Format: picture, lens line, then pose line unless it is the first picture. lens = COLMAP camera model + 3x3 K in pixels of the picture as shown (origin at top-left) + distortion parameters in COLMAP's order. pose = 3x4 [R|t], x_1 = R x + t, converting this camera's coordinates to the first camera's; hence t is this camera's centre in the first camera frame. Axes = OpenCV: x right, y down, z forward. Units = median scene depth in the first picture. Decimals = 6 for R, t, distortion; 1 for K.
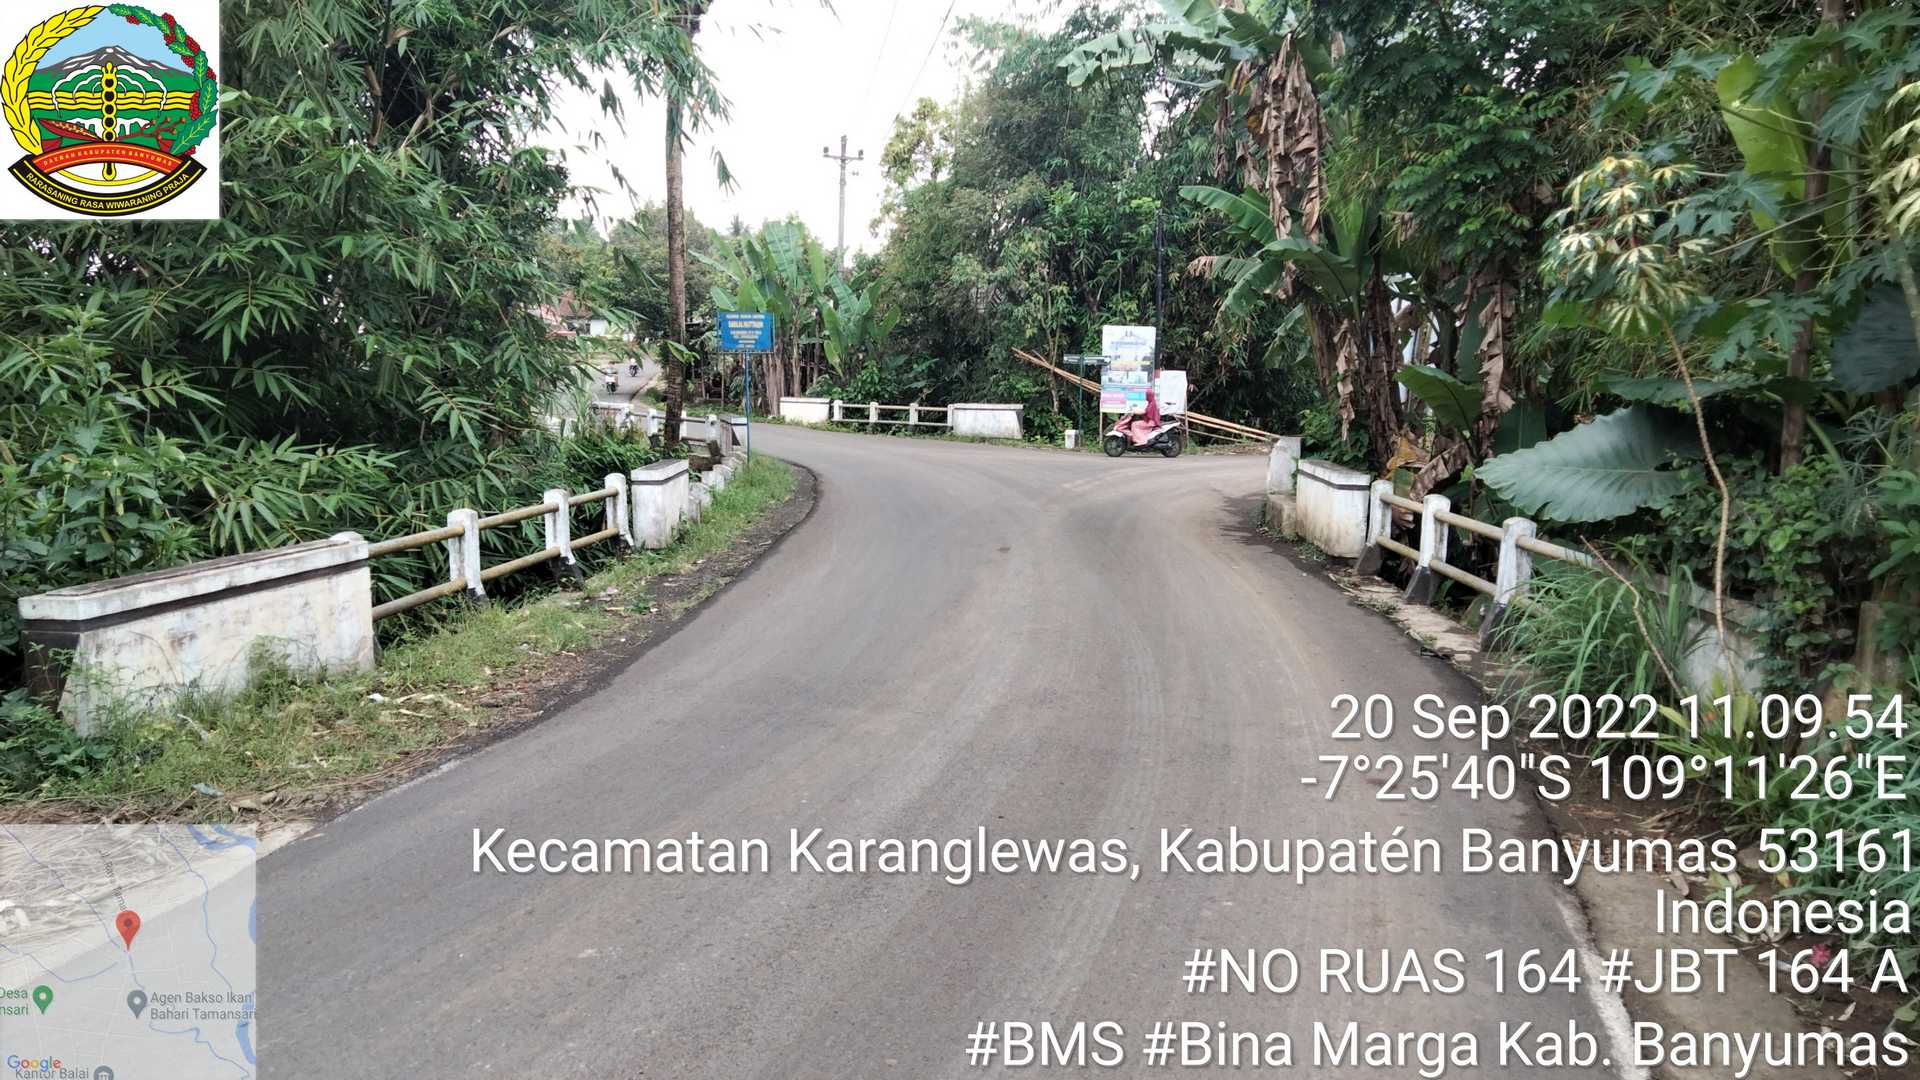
lens RADIAL K [[1447.2, 0, 950.7], [0, 1447.2, 563.1], [0, 0, 1]] dist [0.028494, -0.014590]
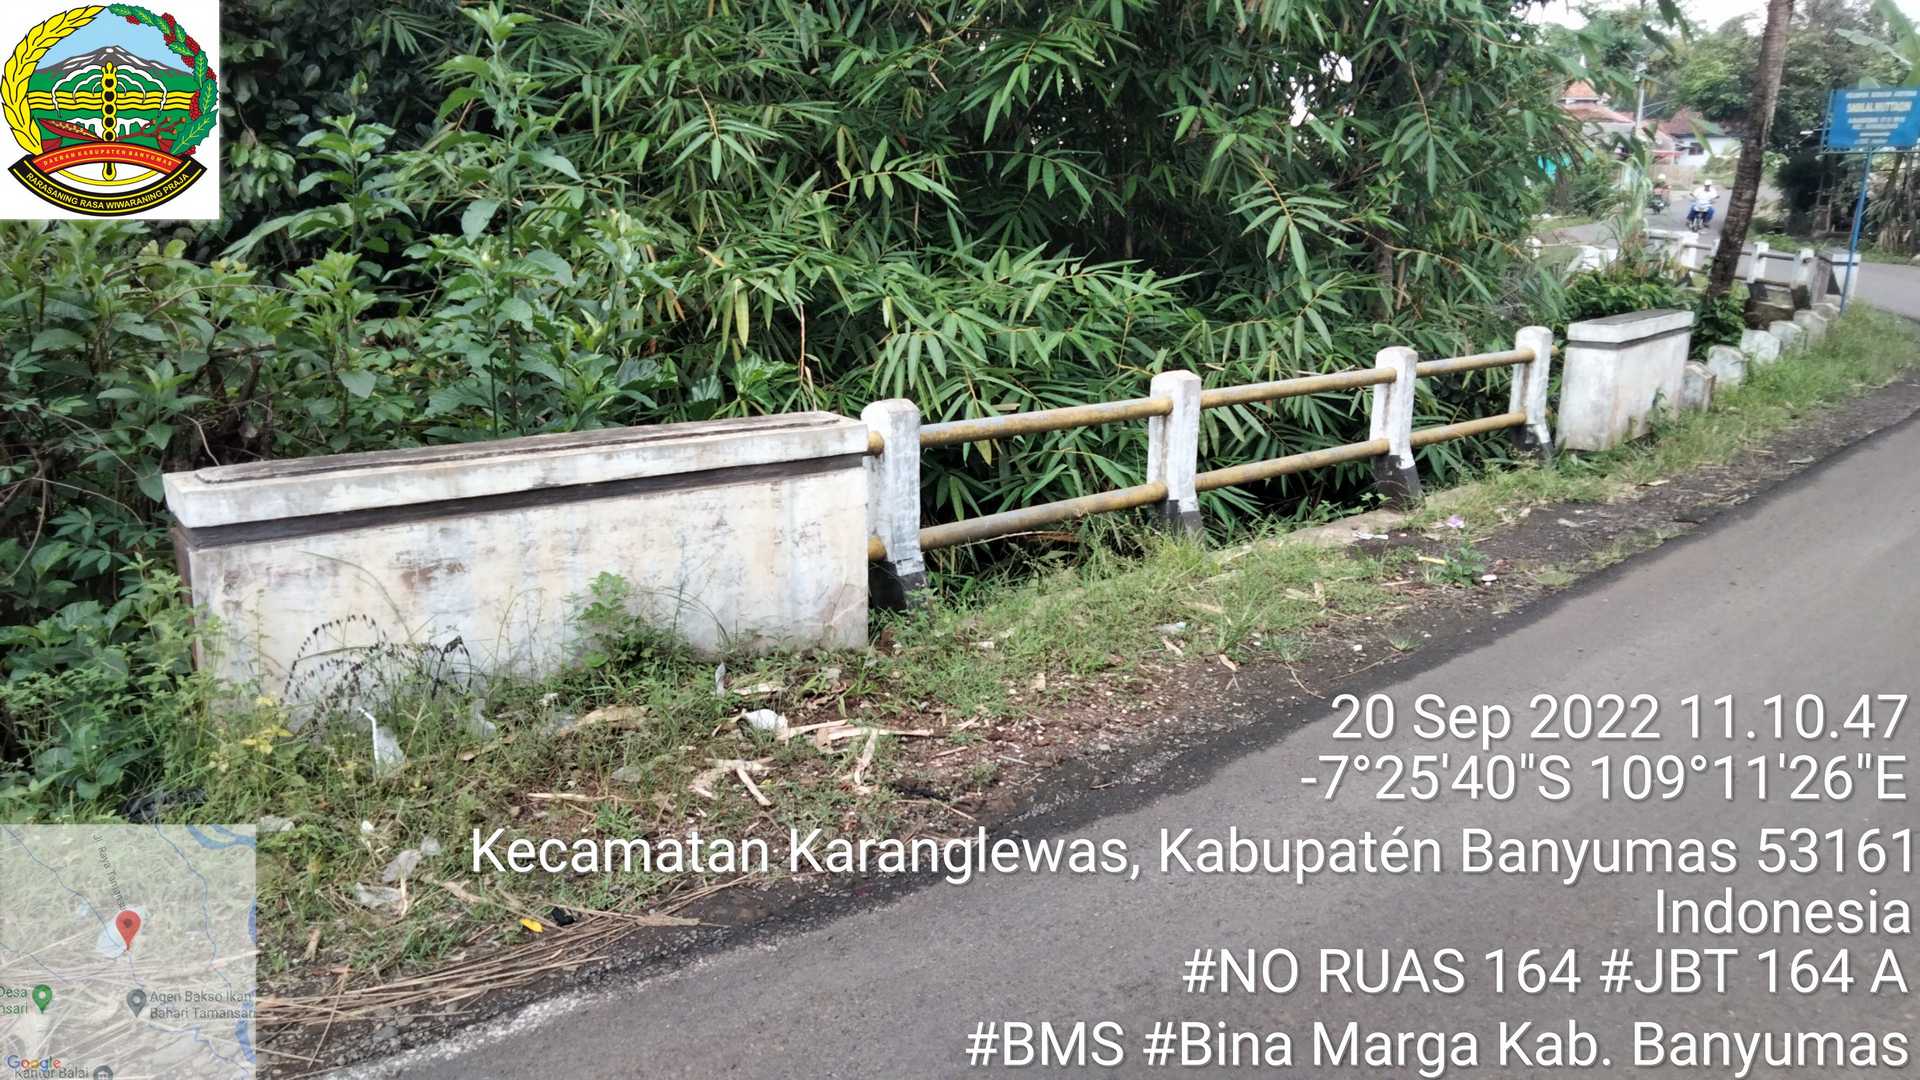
lens RADIAL K [[1367.2, 0, 960.0], [0, 1367.2, 540.0], [0, 0, 1]] dist [0.030008, -0.002031]
pose [[0.740311, 0.173489, -0.649493, -0.012770], [-0.103338, 0.984012, 0.145056, -0.035255], [0.664274, -0.040269, 0.746403, 0.429654]]
